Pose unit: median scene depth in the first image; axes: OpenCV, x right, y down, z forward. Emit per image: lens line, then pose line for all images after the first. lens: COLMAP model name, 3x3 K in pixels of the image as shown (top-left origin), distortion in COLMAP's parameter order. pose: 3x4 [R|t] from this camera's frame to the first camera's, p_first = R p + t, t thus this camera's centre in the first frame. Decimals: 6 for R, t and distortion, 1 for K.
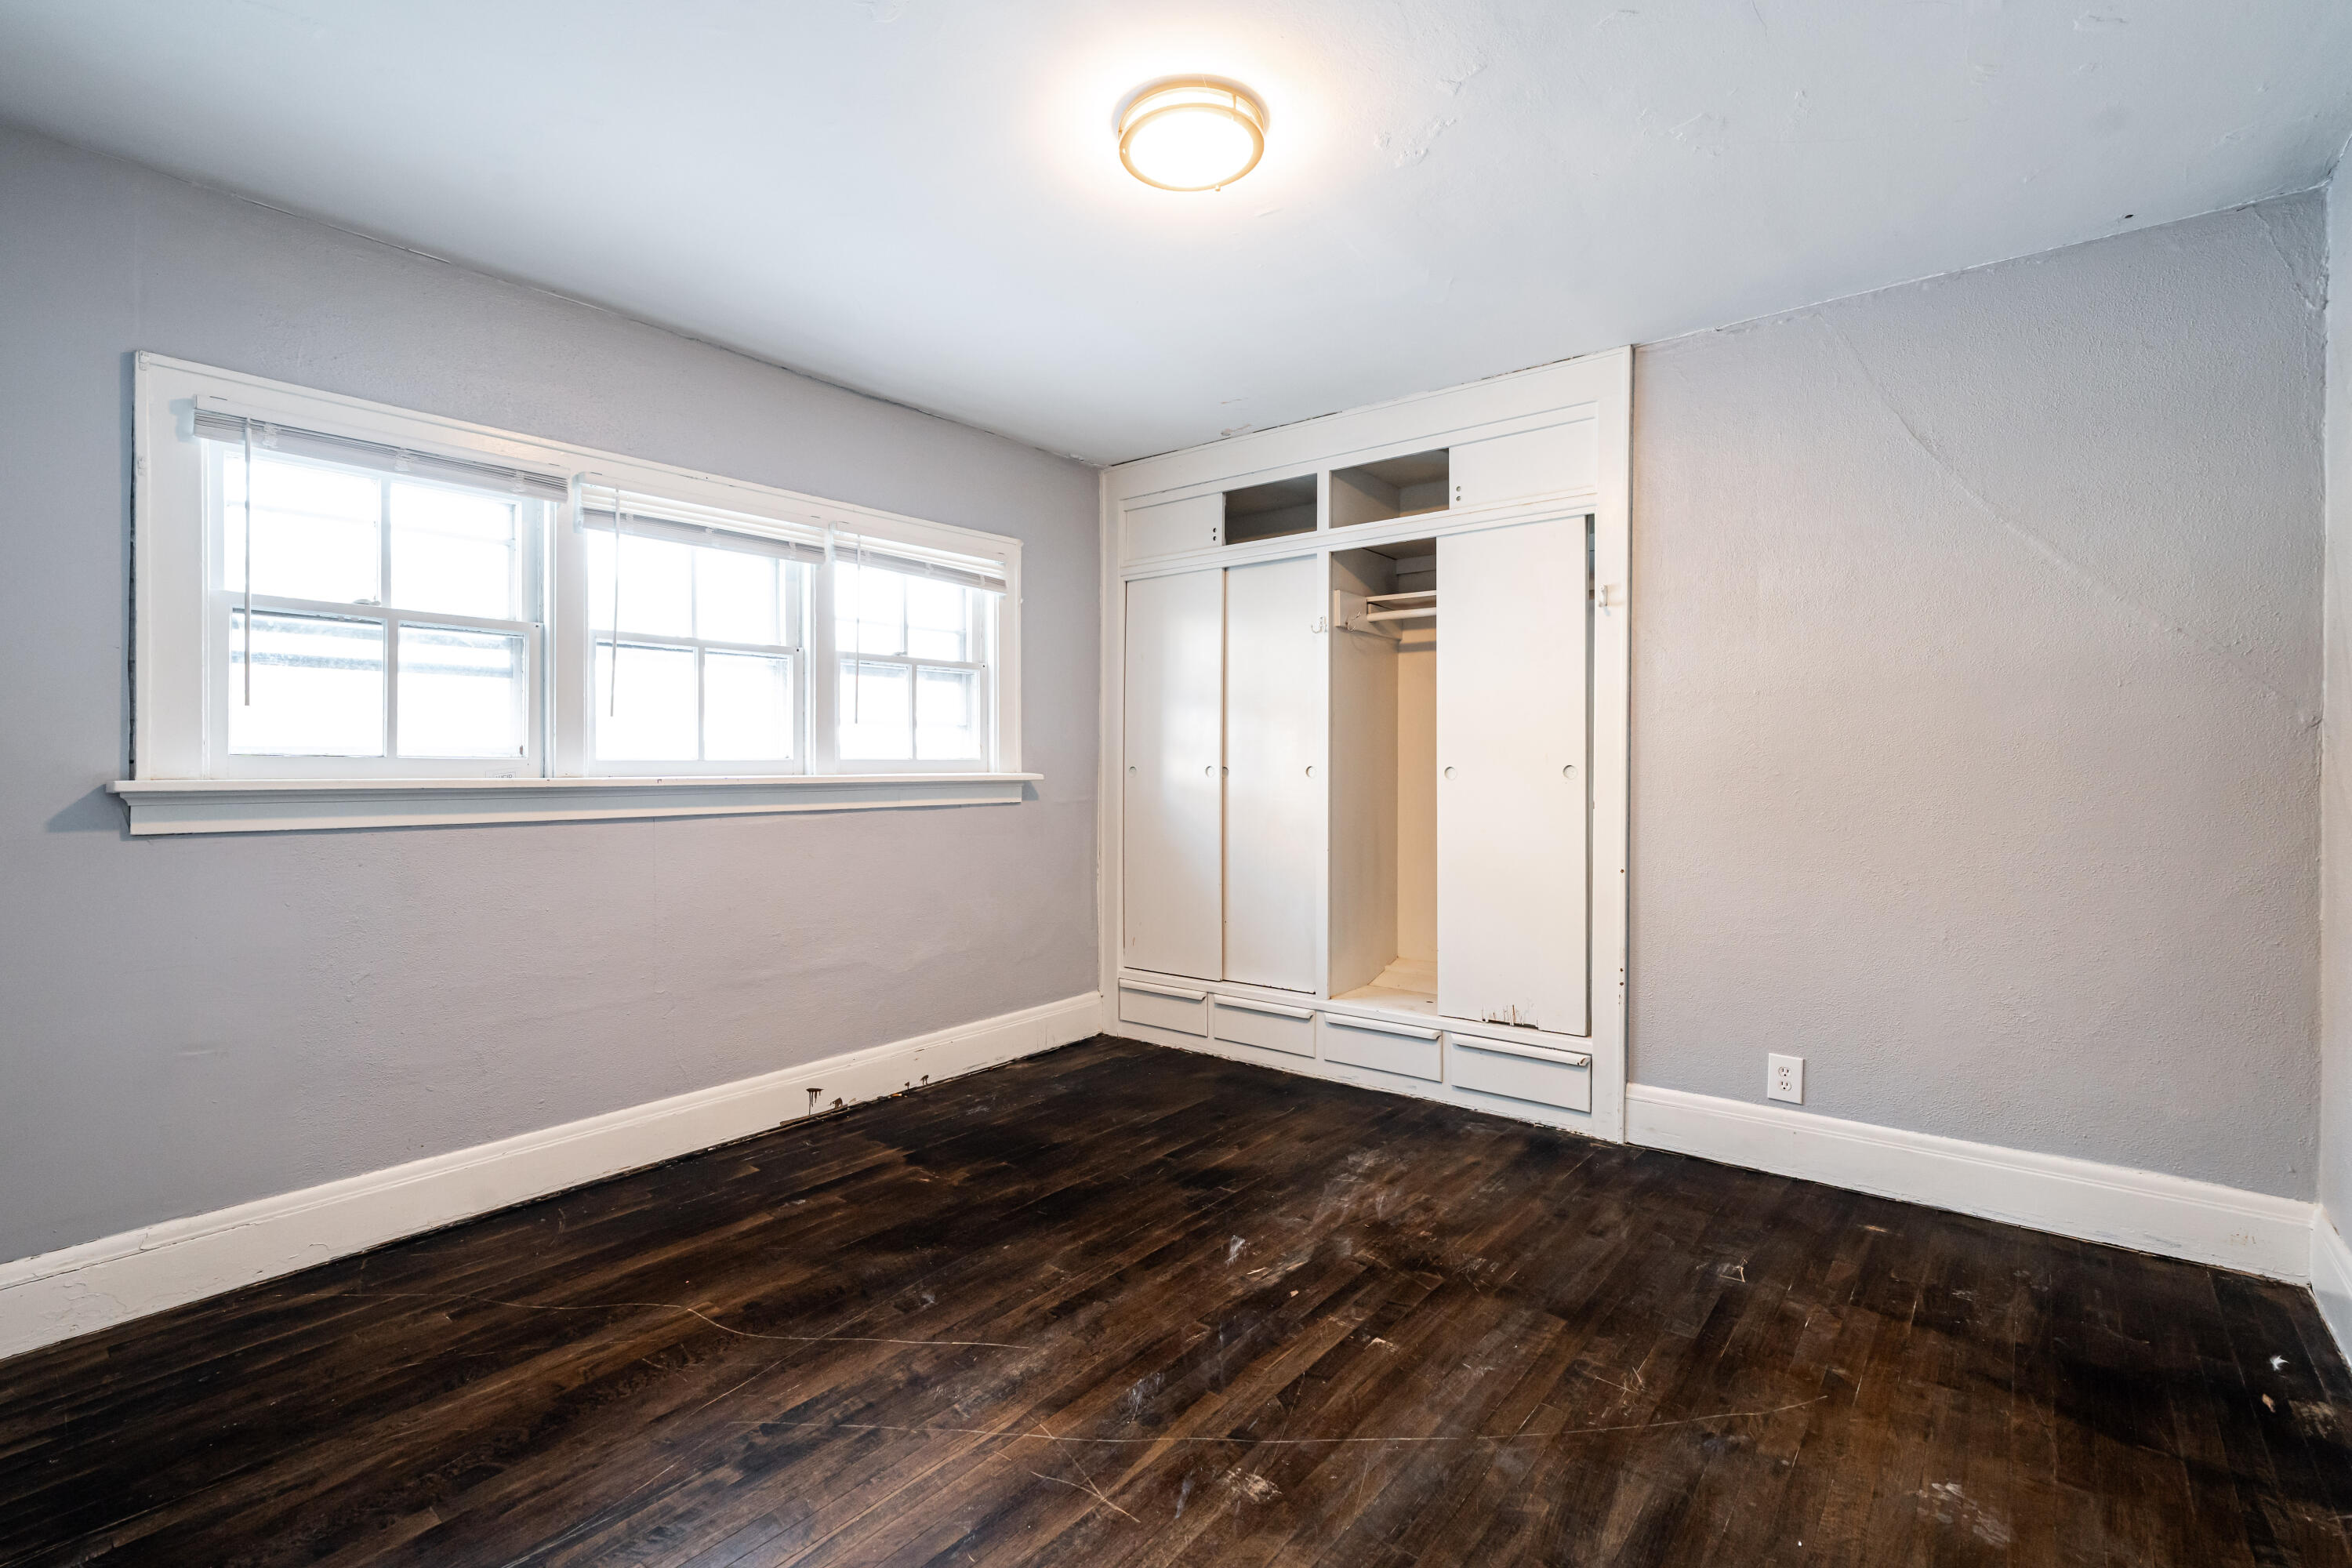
lens RADIAL K [[1071.7, 0, 1181.3], [0, 1071.7, 776.0], [0, 0, 1]] dist [-0.004446, 0.001220]
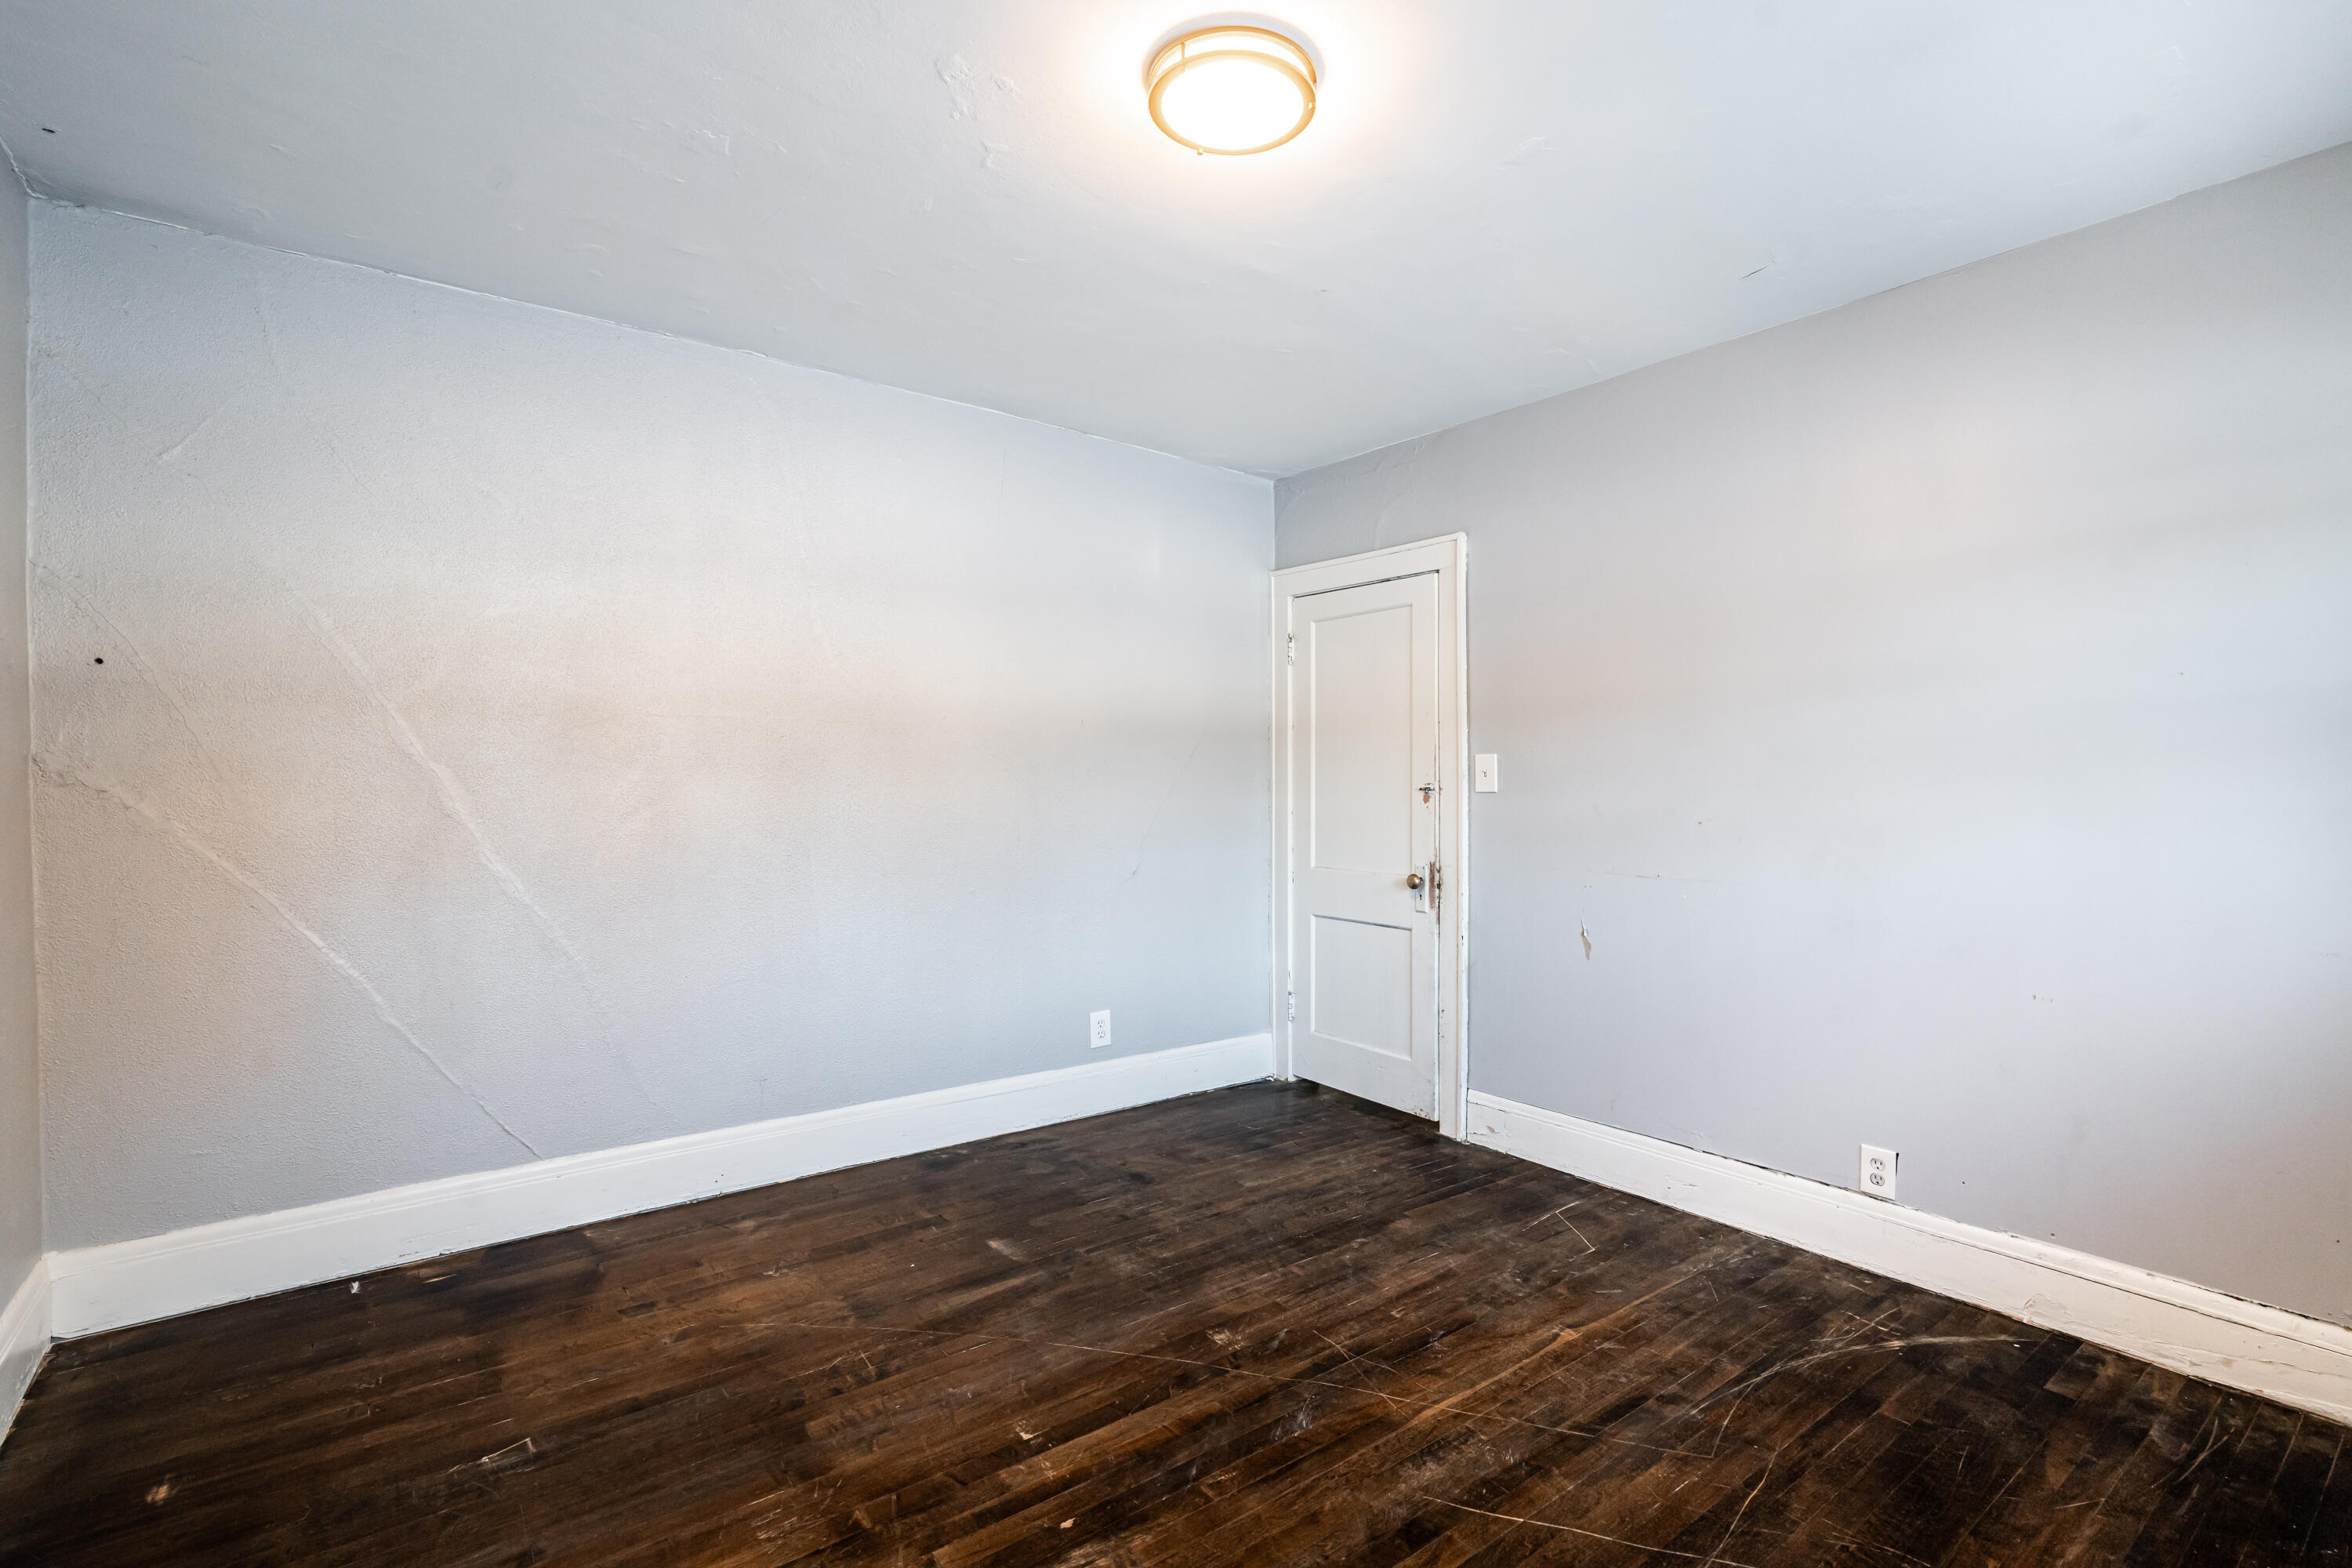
lens RADIAL K [[1071.7, 0, 1181.3], [0, 1071.7, 776.0], [0, 0, 1]] dist [-0.004446, 0.001220]
pose [[-0.972327, -0.001052, 0.233621, -0.163017], [-0.000195, 0.999993, 0.003691, -0.032706], [-0.233624, 0.003543, -0.972321, 1.970491]]
